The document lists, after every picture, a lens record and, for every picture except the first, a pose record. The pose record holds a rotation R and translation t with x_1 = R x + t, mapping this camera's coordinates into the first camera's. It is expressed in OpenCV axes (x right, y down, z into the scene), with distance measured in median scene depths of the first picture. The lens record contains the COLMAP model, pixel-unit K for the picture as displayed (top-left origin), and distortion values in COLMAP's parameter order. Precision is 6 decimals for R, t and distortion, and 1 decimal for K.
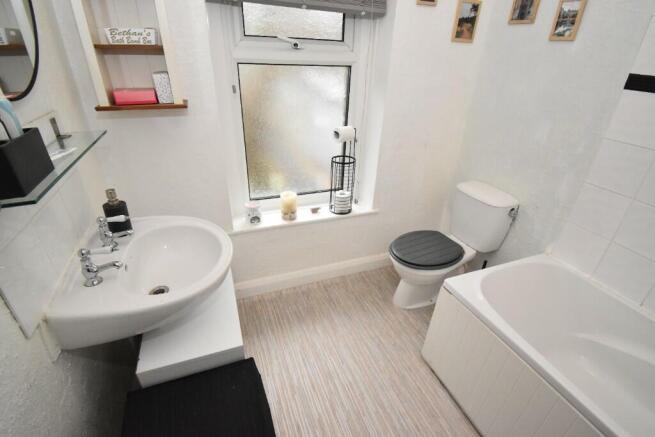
lens RADIAL K [[290.9, 0, 327.5], [0, 290.9, 218.5], [0, 0, 1]] dist [0.018840, -0.026565]
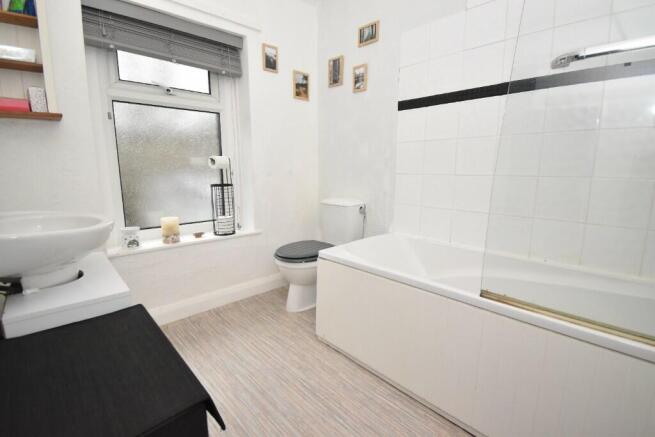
lens RADIAL K [[297.1, 0, 322.2], [0, 297.1, 220.3], [0, 0, 1]] dist [-0.002432, -0.000831]
pose [[0.929309, -0.096837, 0.356381, -0.007296], [0.200055, 0.943157, -0.265391, 0.338466], [-0.310423, 0.317926, 0.895857, -0.117491]]
